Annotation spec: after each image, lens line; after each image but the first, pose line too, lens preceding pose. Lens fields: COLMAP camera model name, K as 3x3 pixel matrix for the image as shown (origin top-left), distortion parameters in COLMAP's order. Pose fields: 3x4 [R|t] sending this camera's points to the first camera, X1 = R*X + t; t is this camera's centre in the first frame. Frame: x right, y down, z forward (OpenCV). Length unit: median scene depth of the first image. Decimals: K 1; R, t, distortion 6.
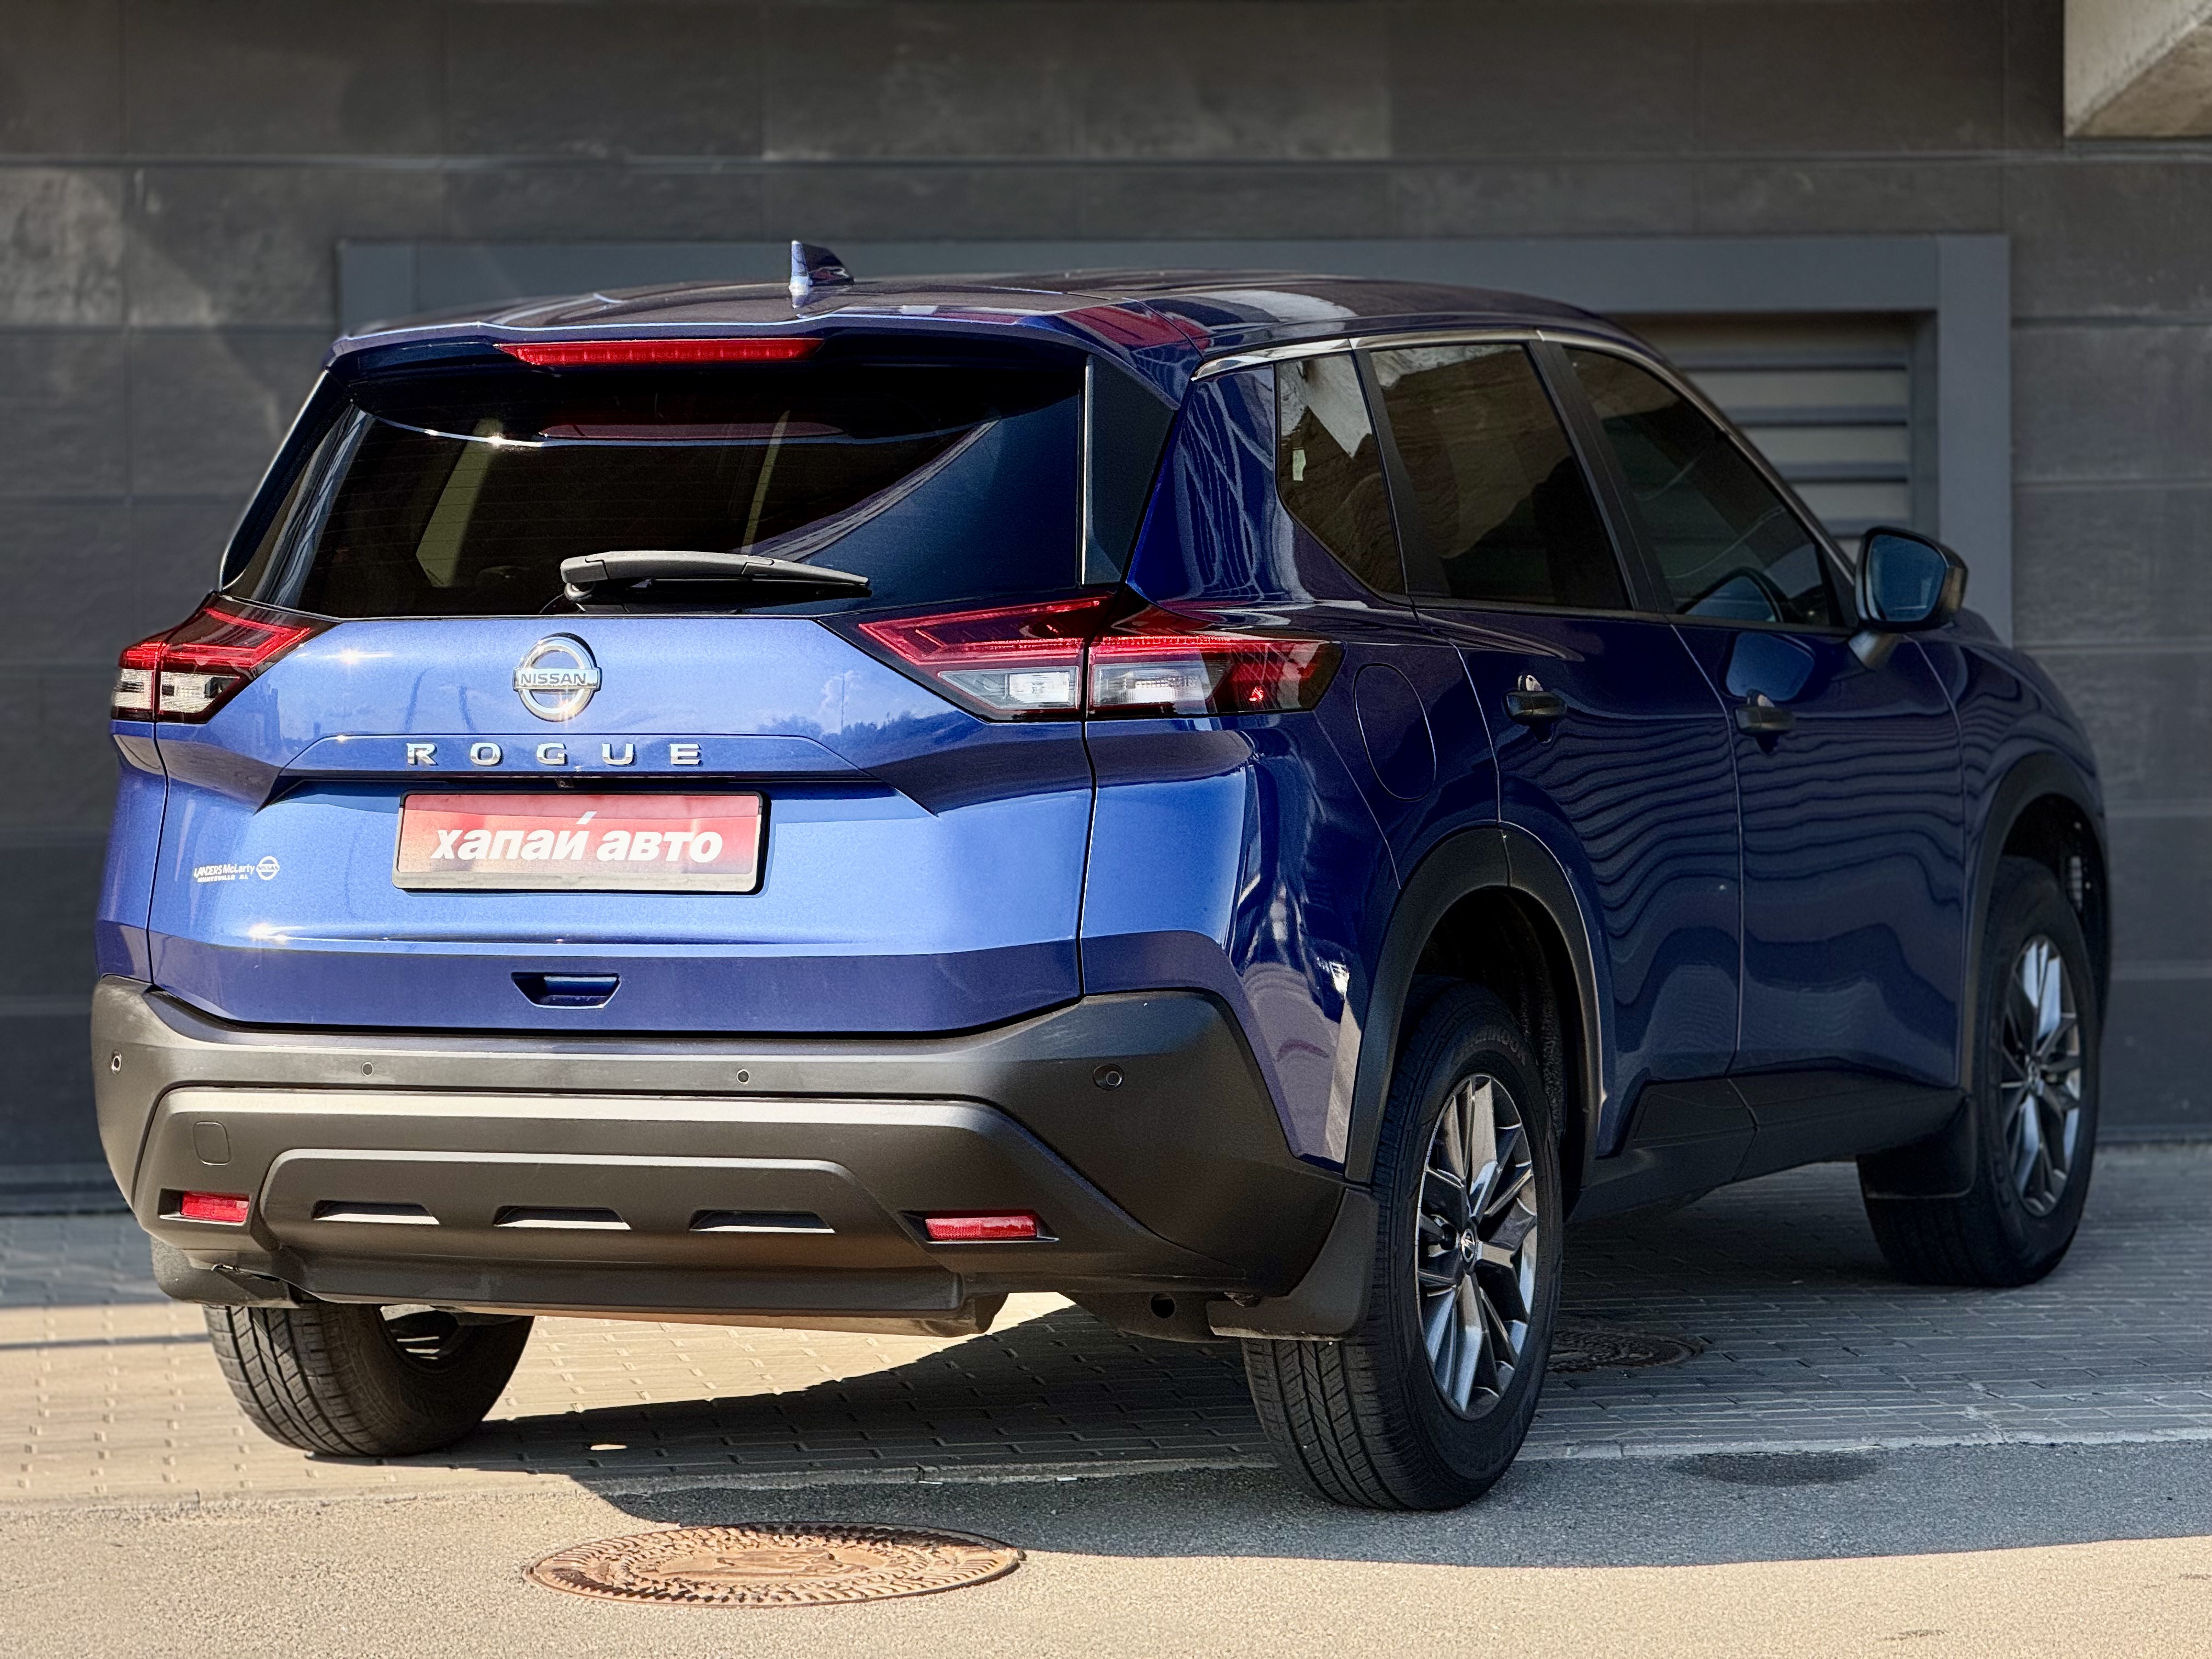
lens RADIAL K [[7635.2, 0, 1106.0], [0, 7635.2, 829.5], [0, 0, 1]] dist [0.228566, -0.571766]
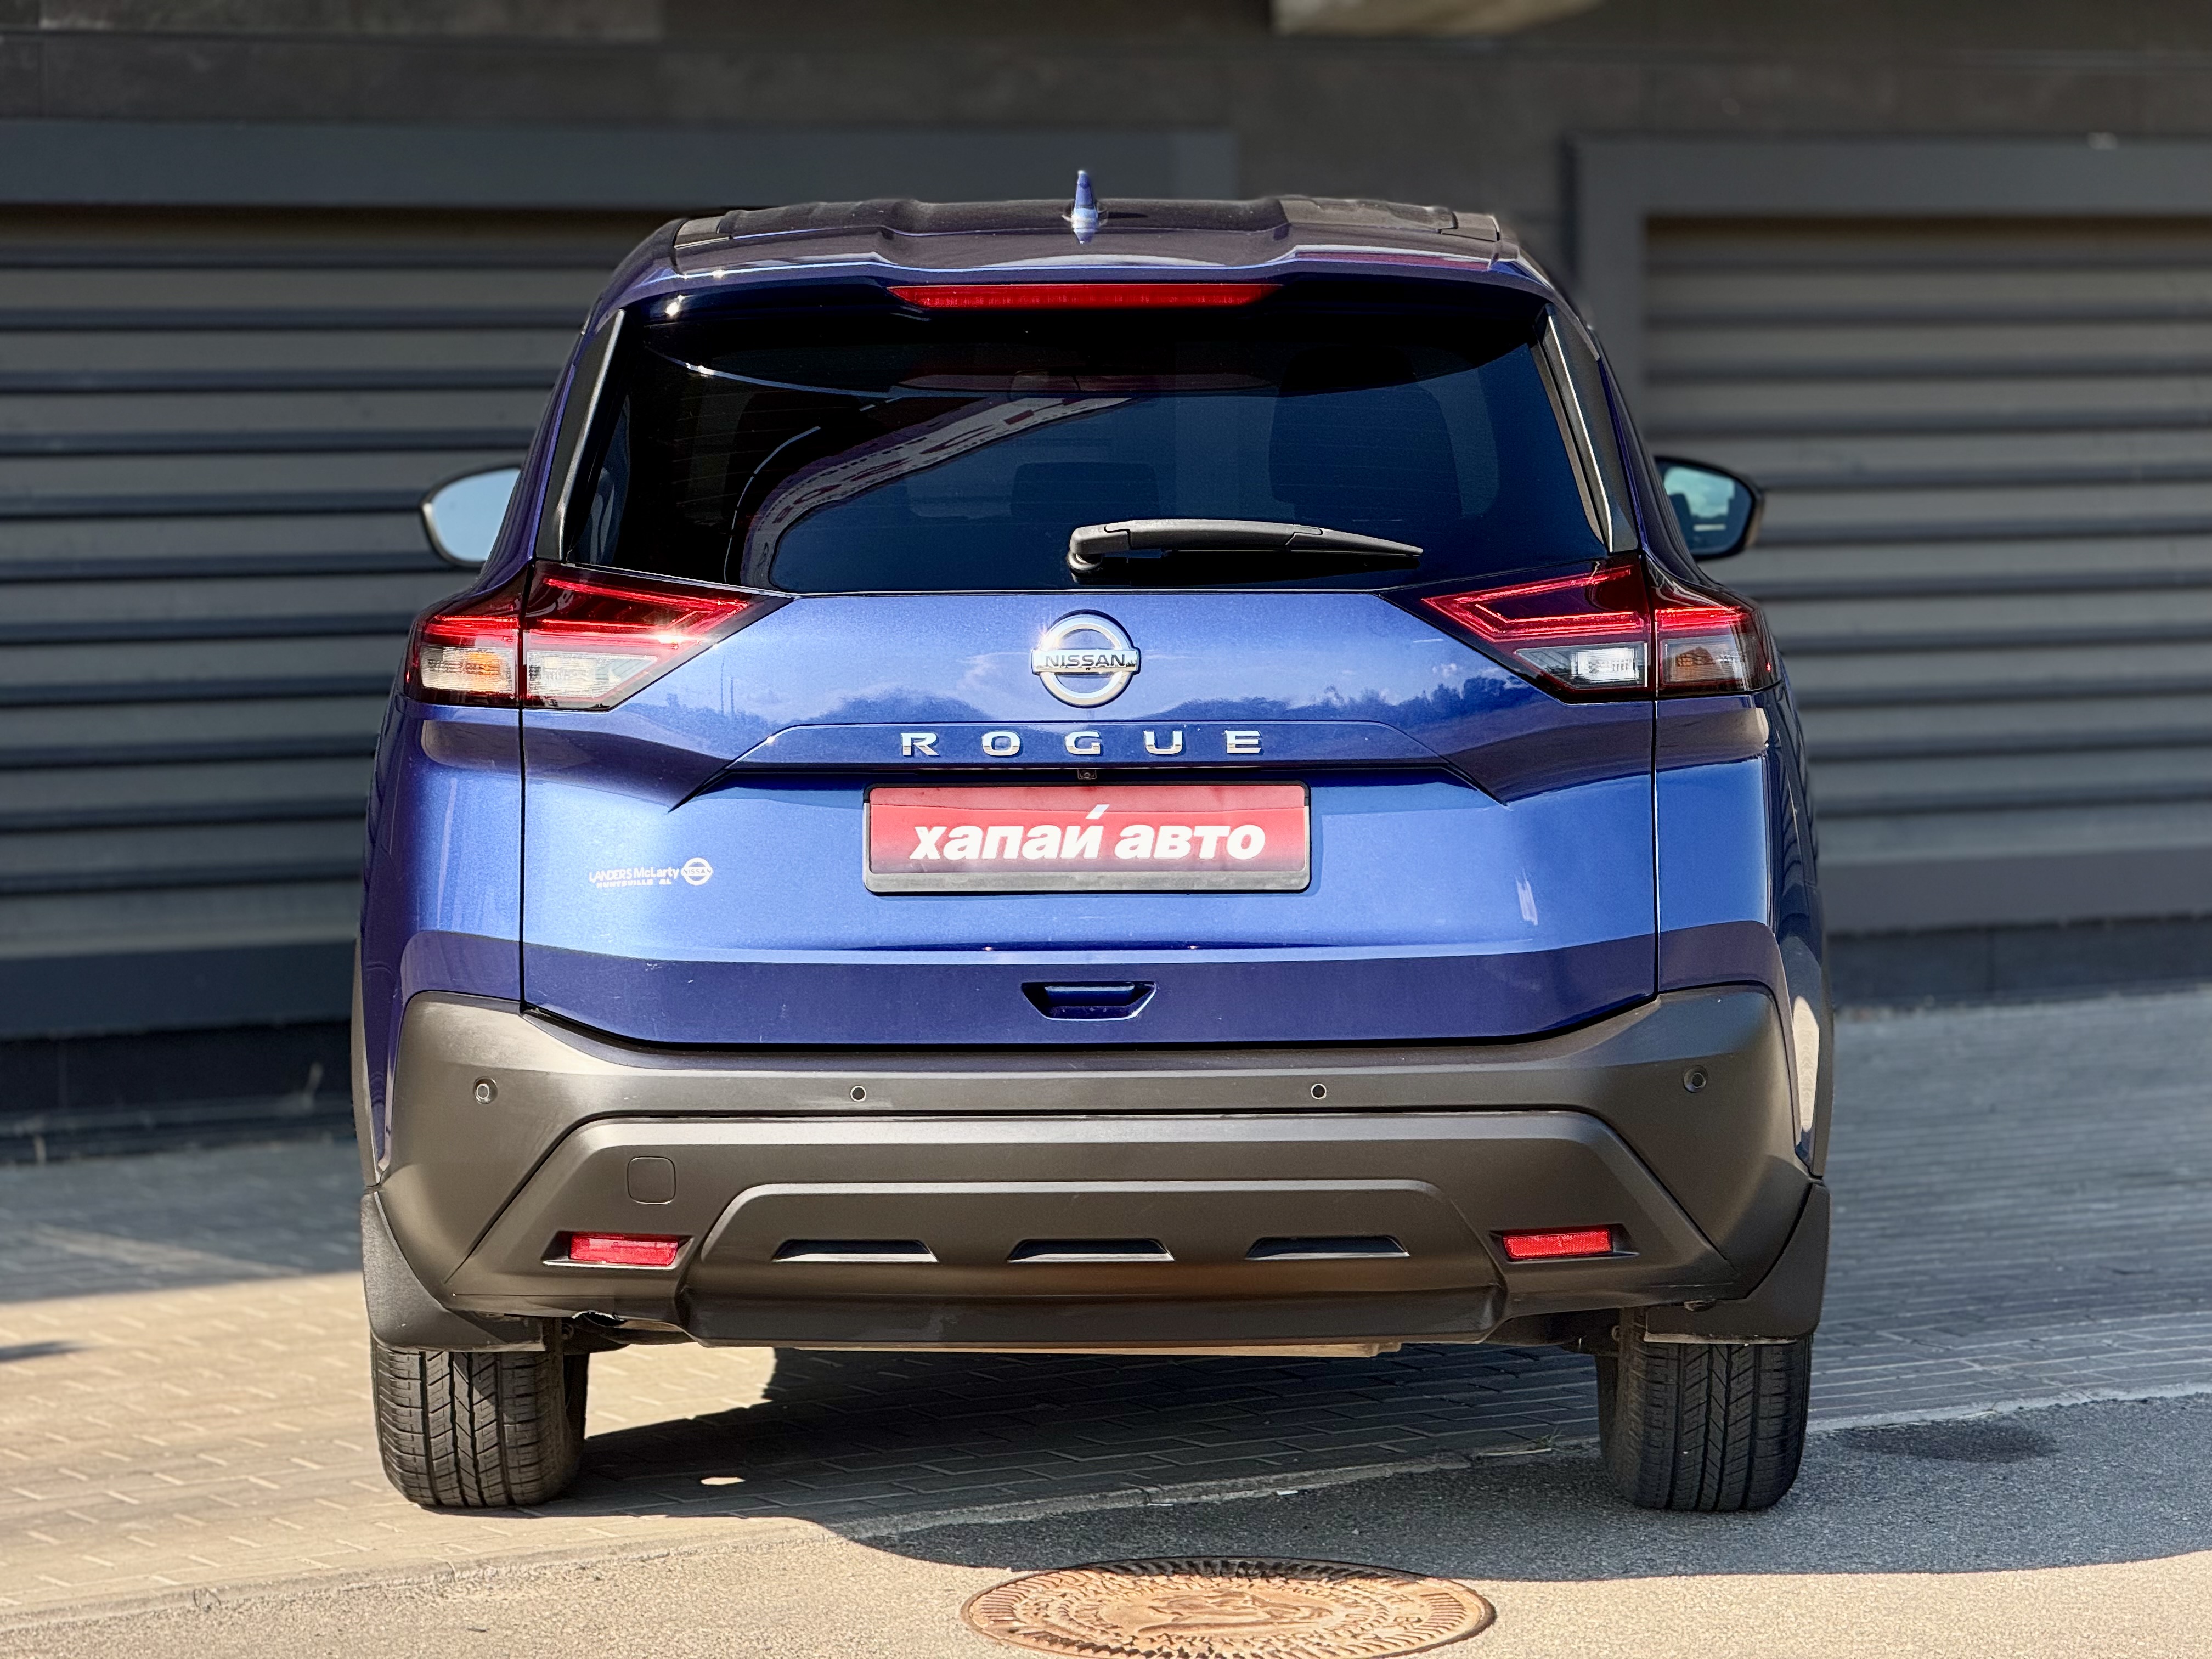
lens RADIAL K [[7635.2, 0, 1106.0], [0, 7635.2, 829.5], [0, 0, 1]] dist [0.228566, -0.571766]
pose [[0.921783, -0.021392, 0.387114, -0.417597], [0.010952, 0.999515, 0.029153, -0.025802], [-0.387550, -0.022633, 0.921571, 0.157810]]
